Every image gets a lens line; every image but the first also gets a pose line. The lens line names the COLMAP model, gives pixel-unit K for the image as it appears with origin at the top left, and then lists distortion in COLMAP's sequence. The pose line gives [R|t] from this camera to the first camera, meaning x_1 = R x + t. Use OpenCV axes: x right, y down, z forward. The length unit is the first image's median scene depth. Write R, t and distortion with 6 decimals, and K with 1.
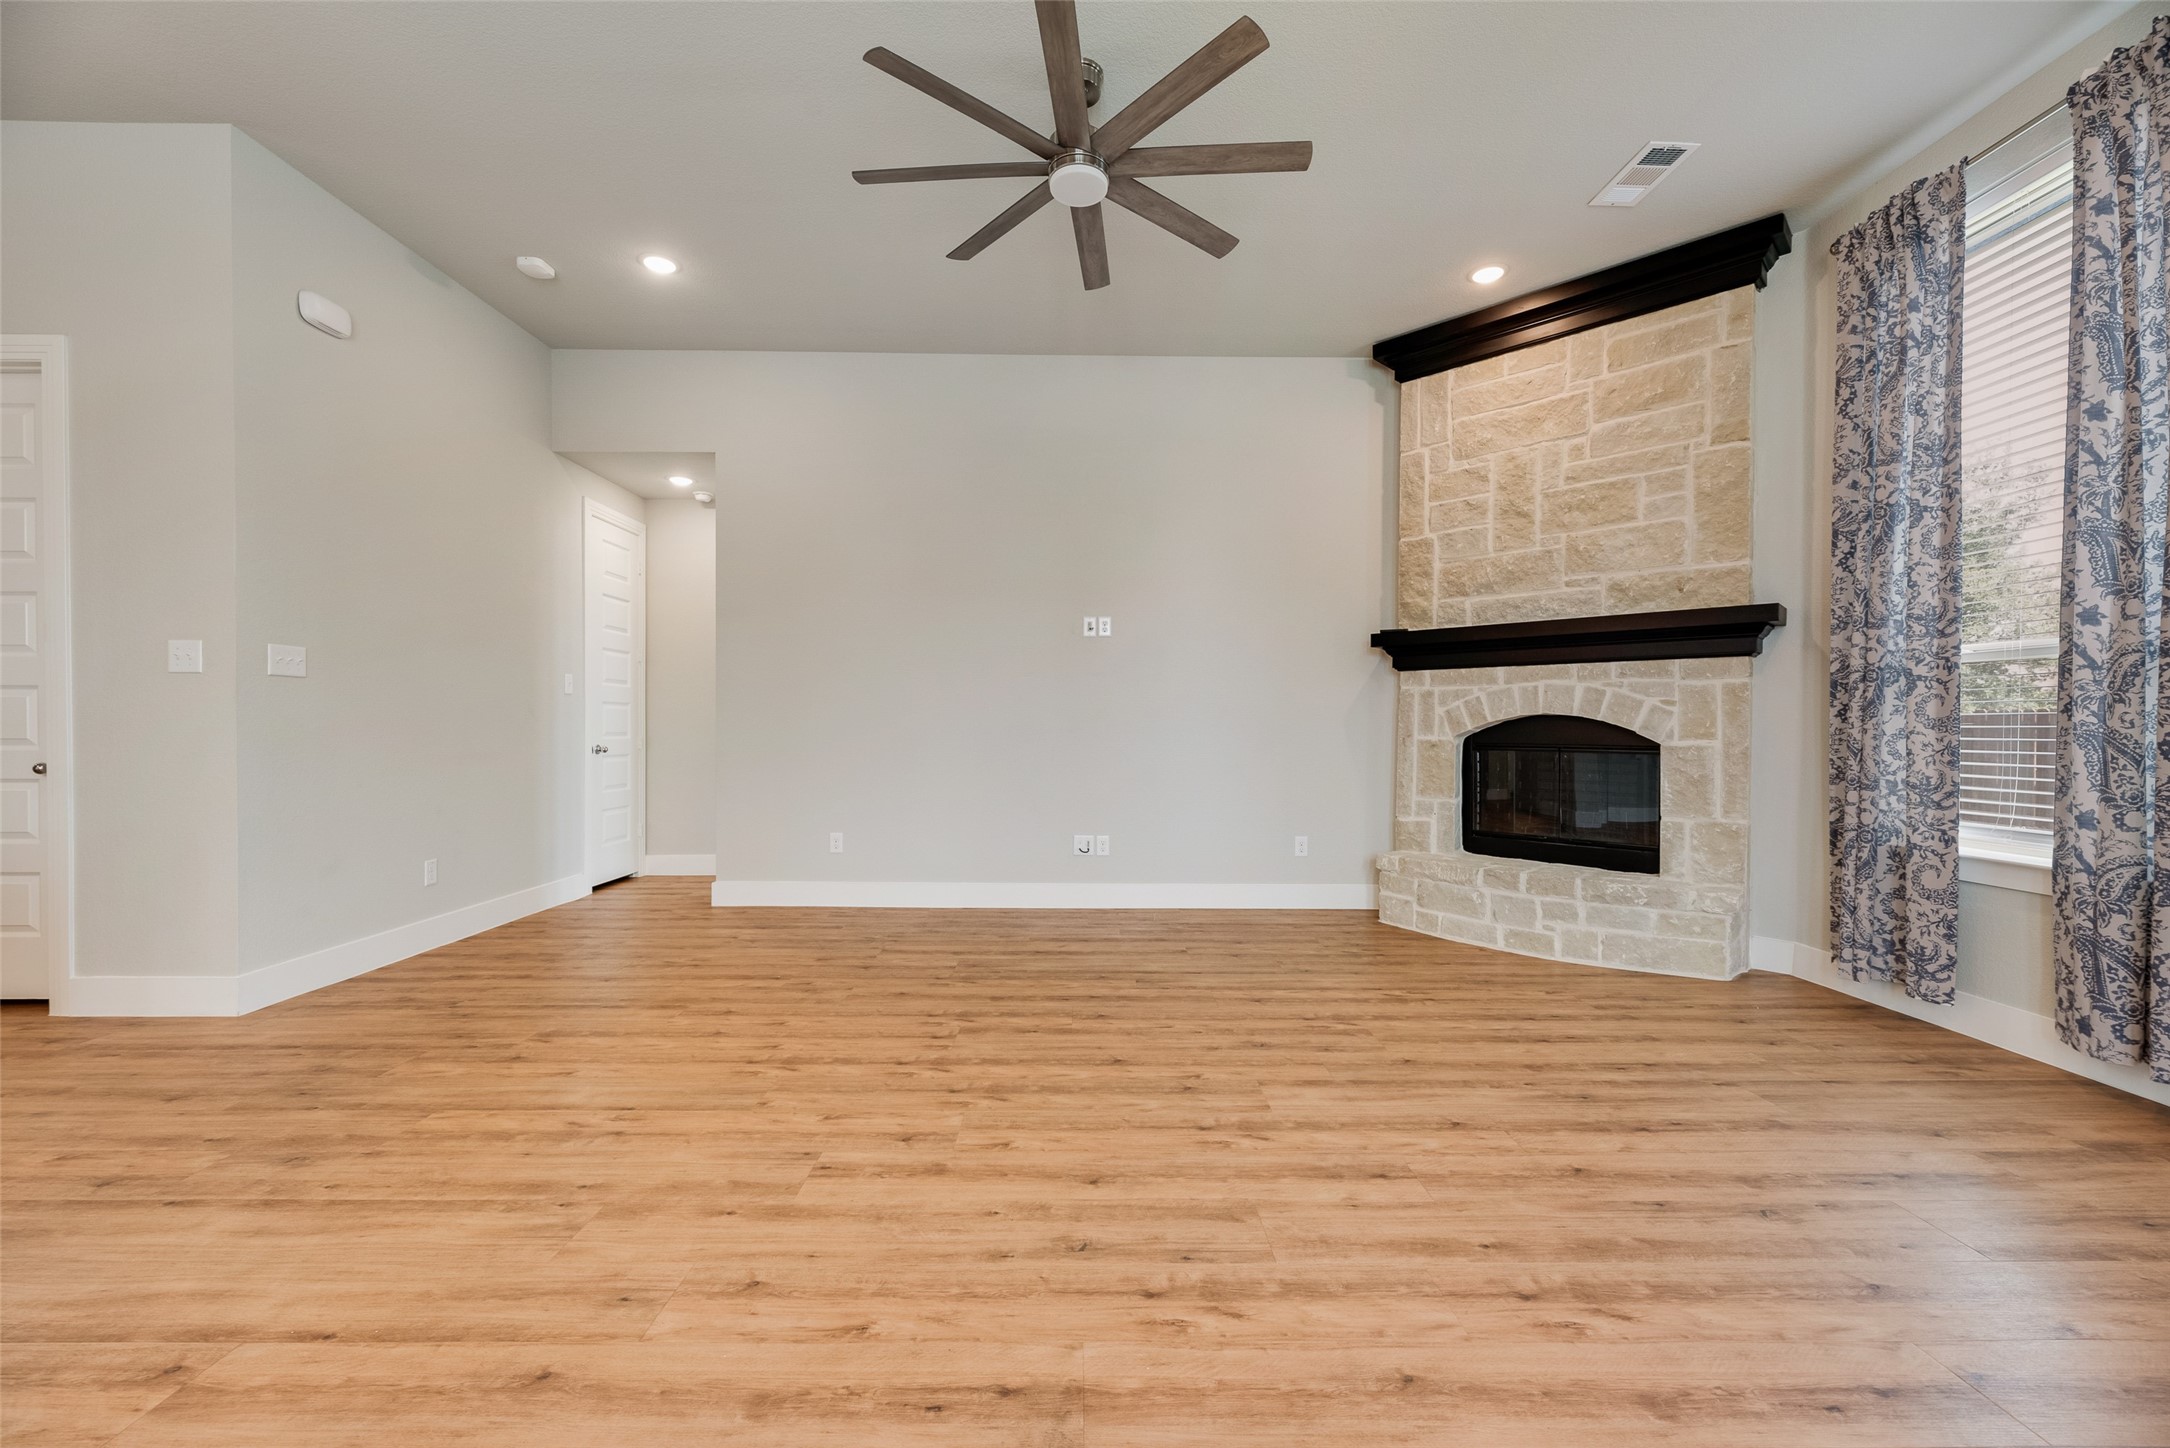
lens RADIAL K [[878.3, 0, 1090.7], [0, 878.3, 734.5], [0, 0, 1]] dist [0.004234, -0.000777]
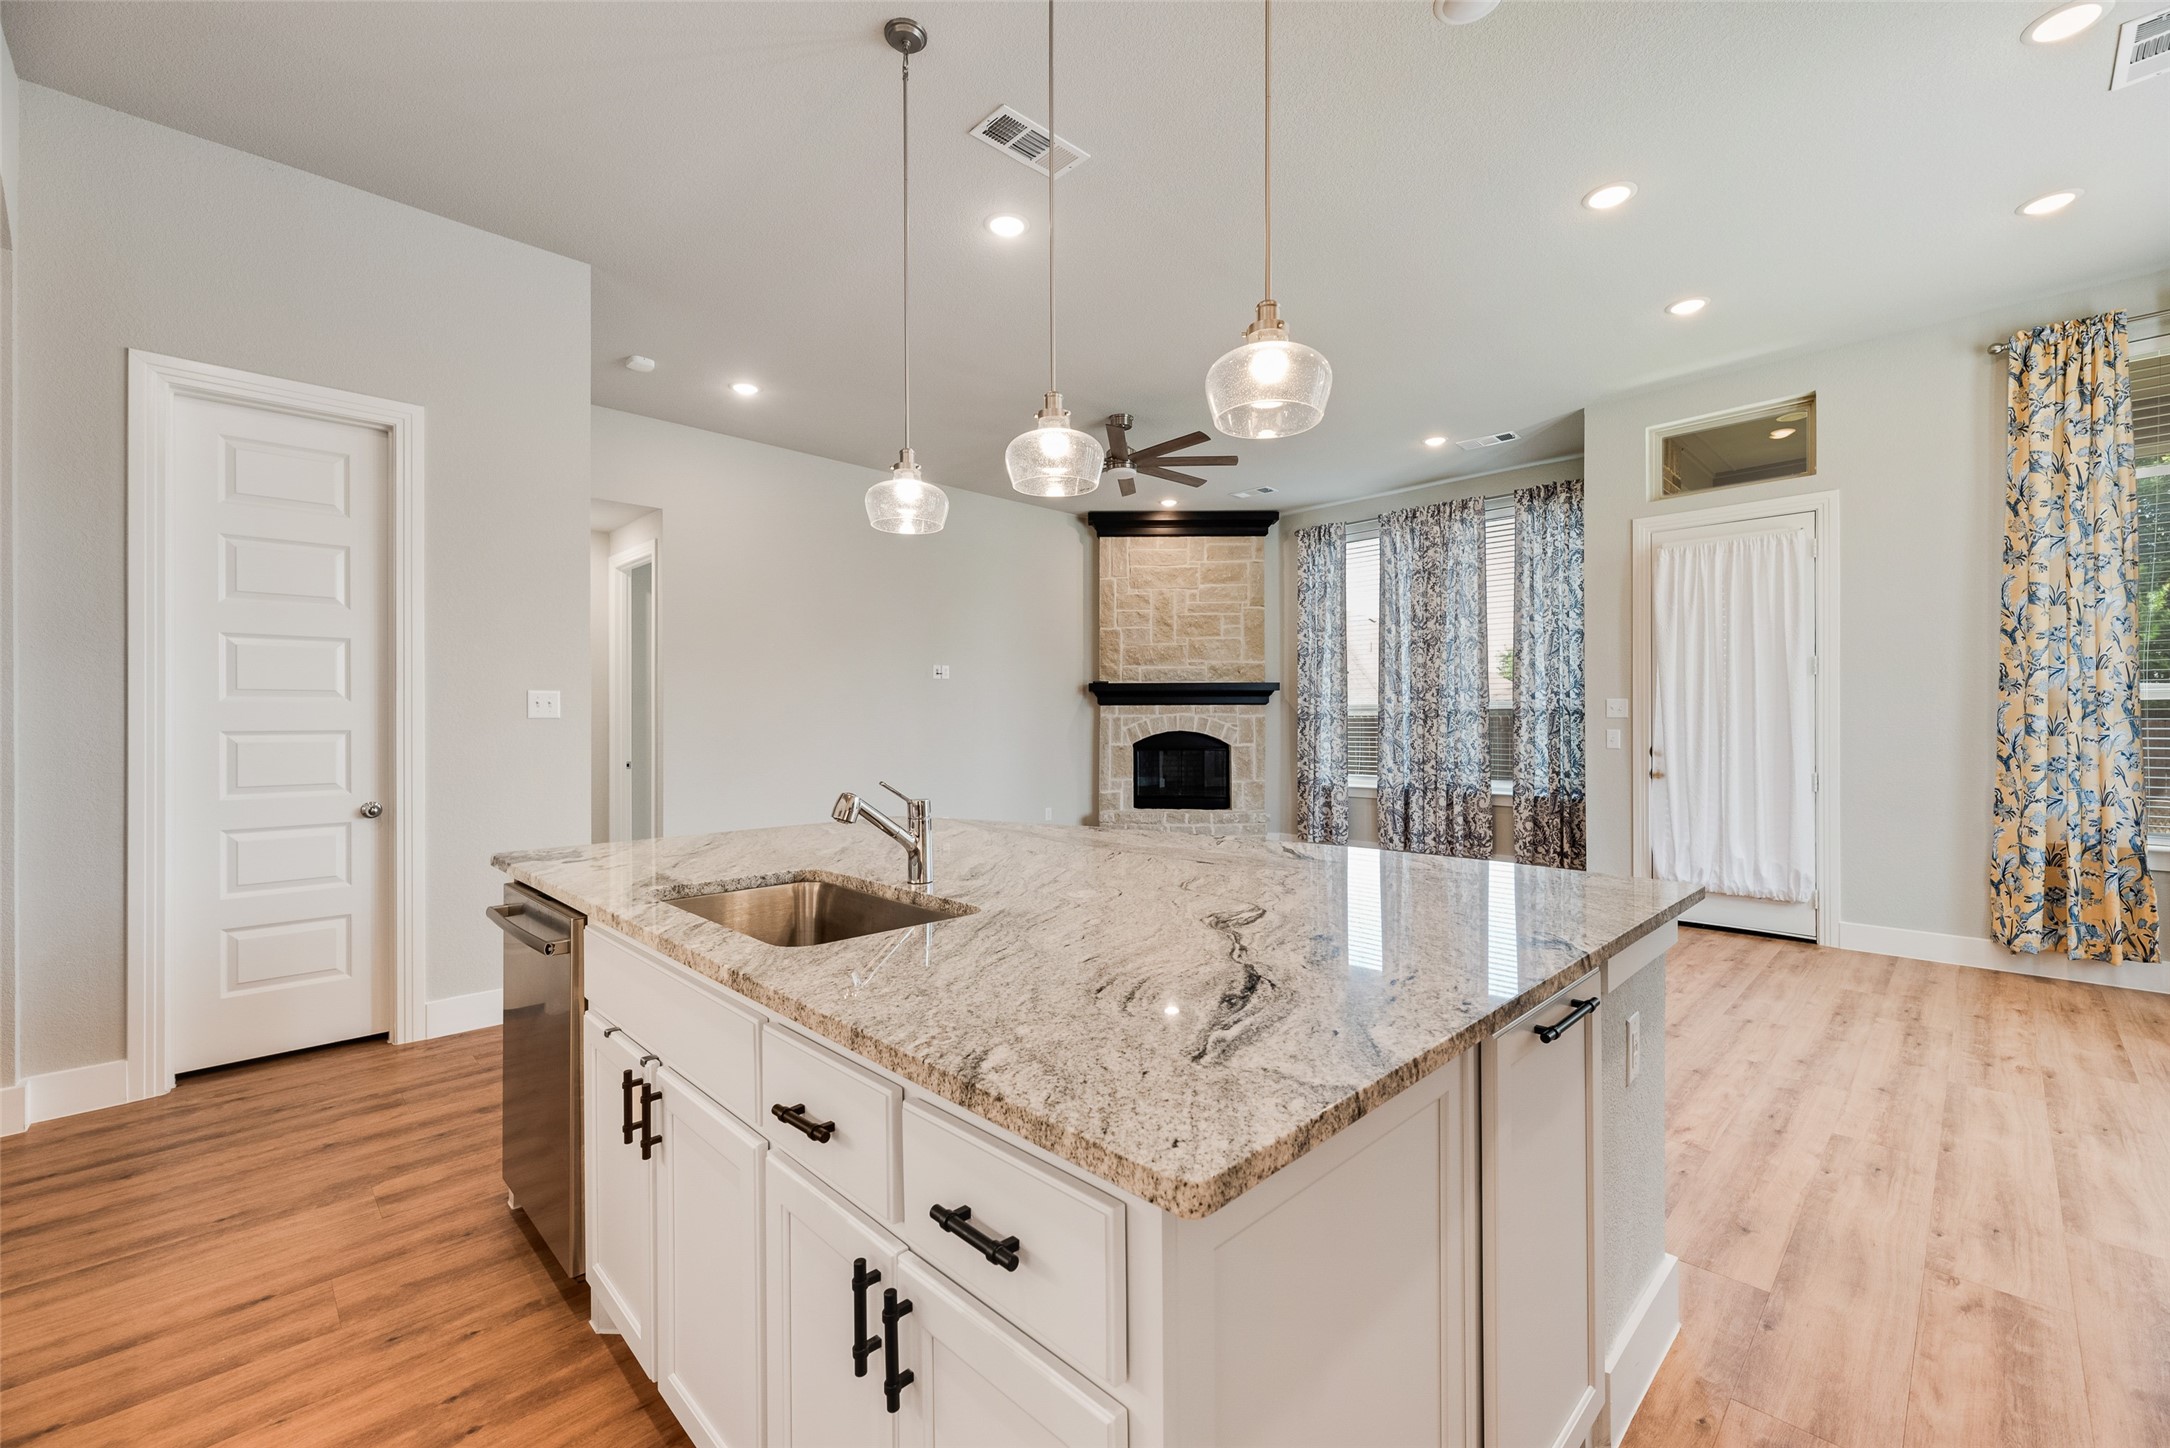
lens RADIAL K [[878.3, 0, 1108.0], [0, 878.3, 723.6], [0, 0, 1]] dist [0.004234, -0.000777]
pose [[0.712916, -0.007353, 0.701211, -1.168491], [0.013022, 0.999911, -0.002754, -0.045421], [-0.701128, 0.011095, 0.712949, -0.312891]]
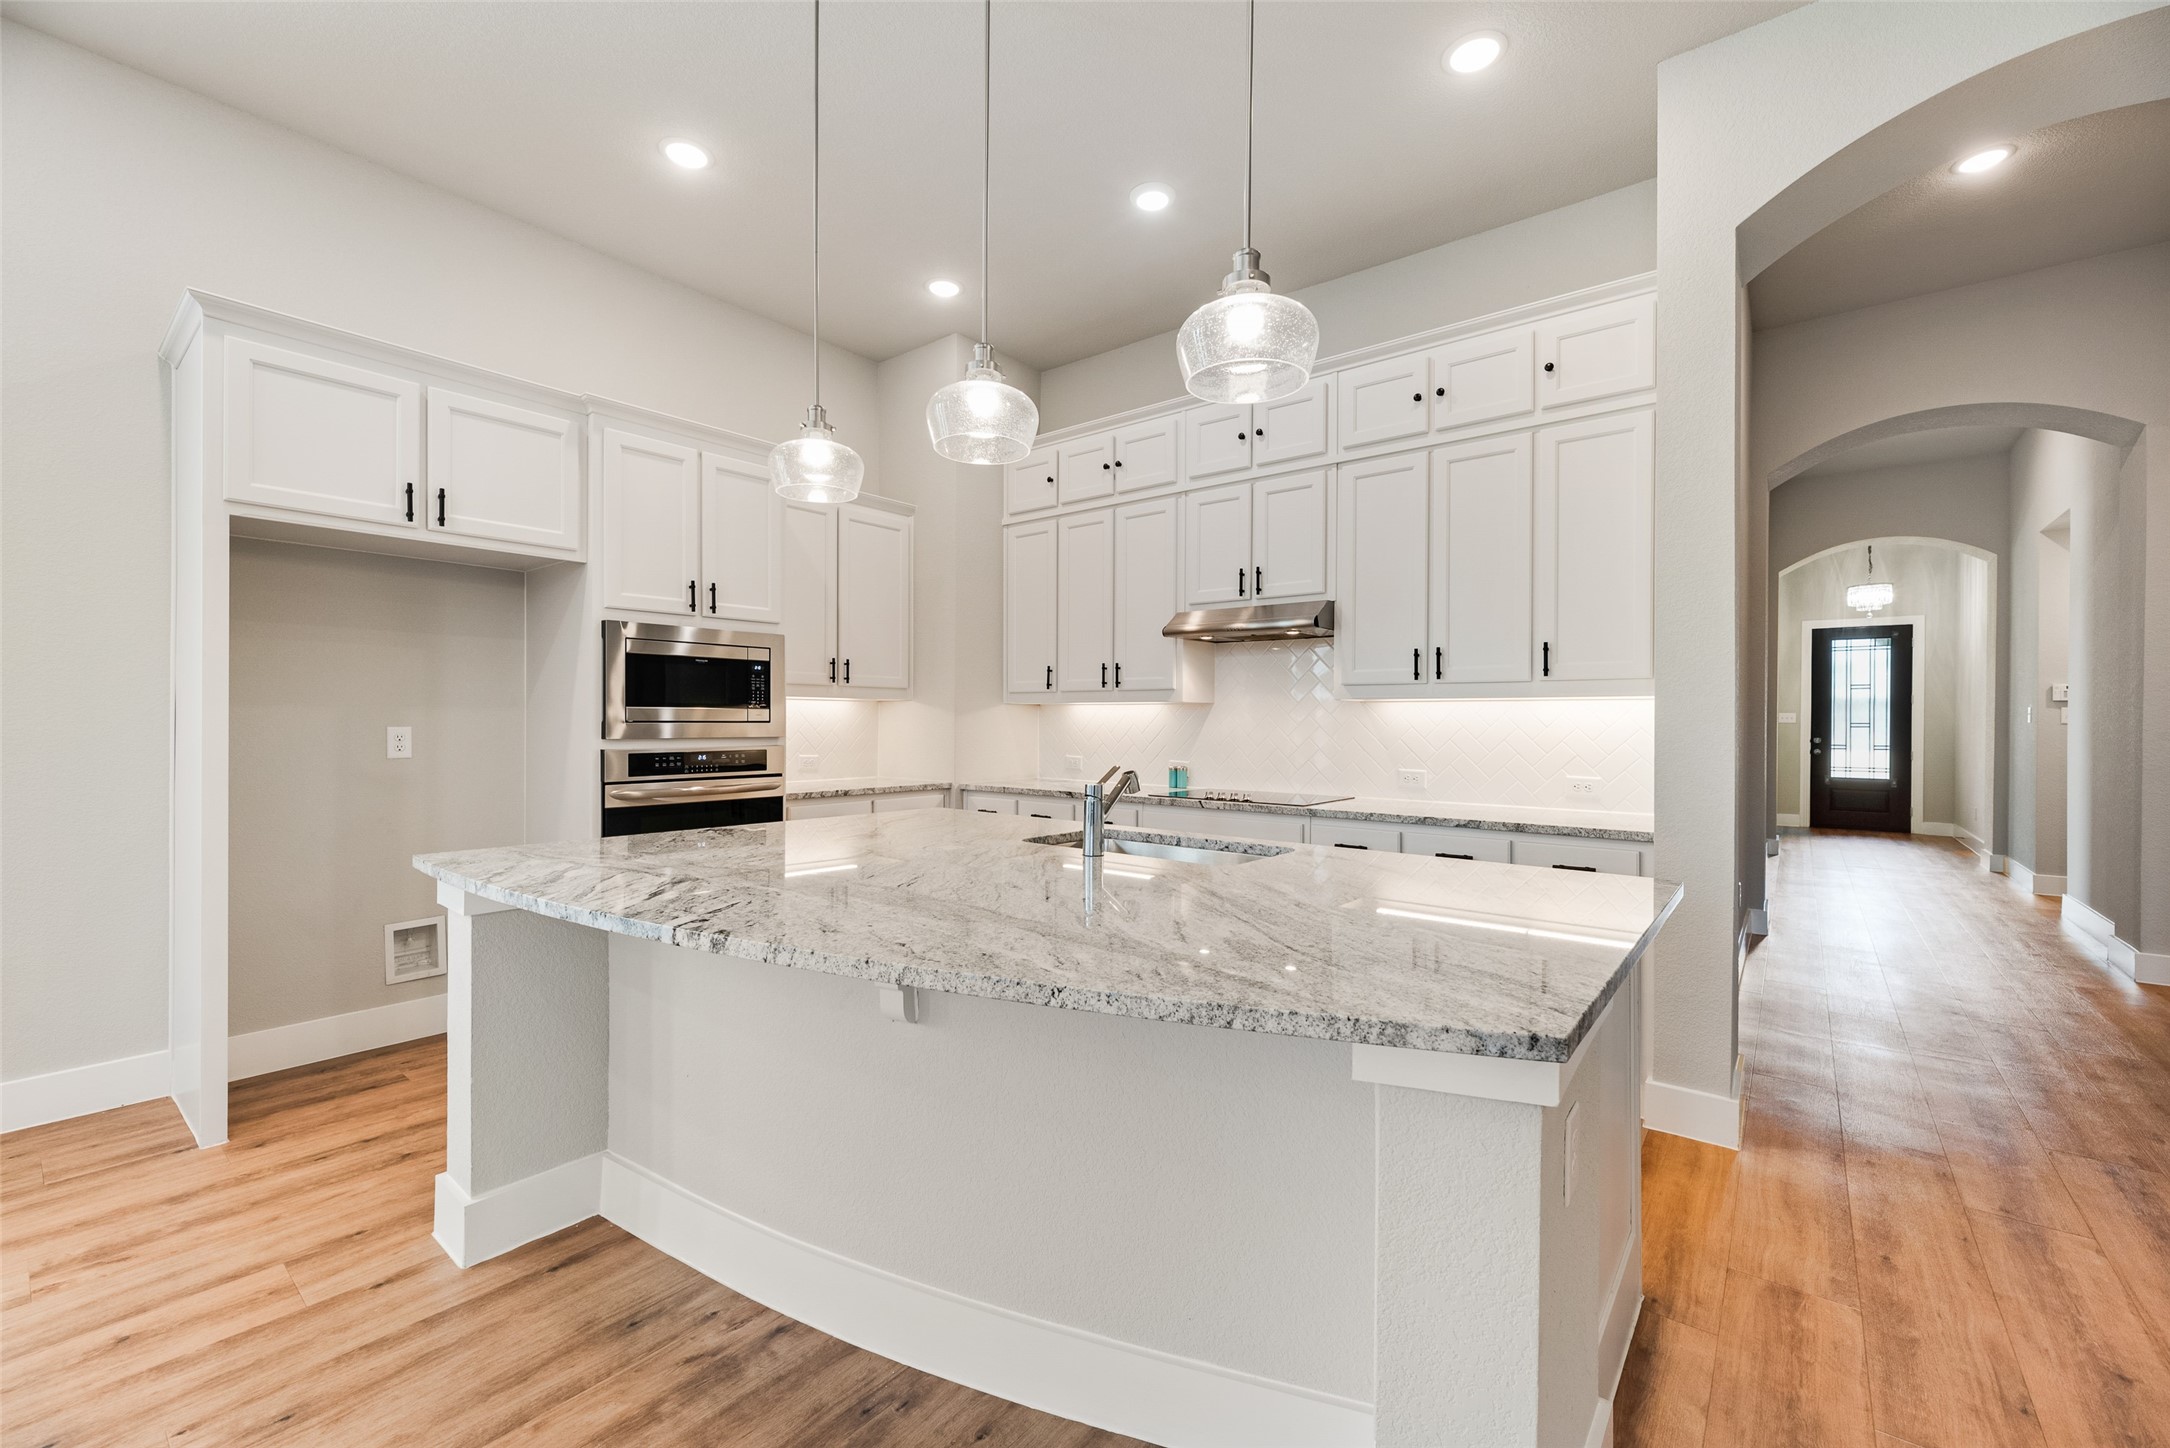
lens RADIAL K [[878.3, 0, 1087.0], [0, 878.3, 725.4], [0, 0, 1]] dist [0.004234, -0.000777]
pose [[-0.635792, -0.003233, -0.771854, -0.419406], [-0.016906, 0.999810, 0.009738, -0.049528], [0.771675, 0.019240, -0.635726, 0.509145]]
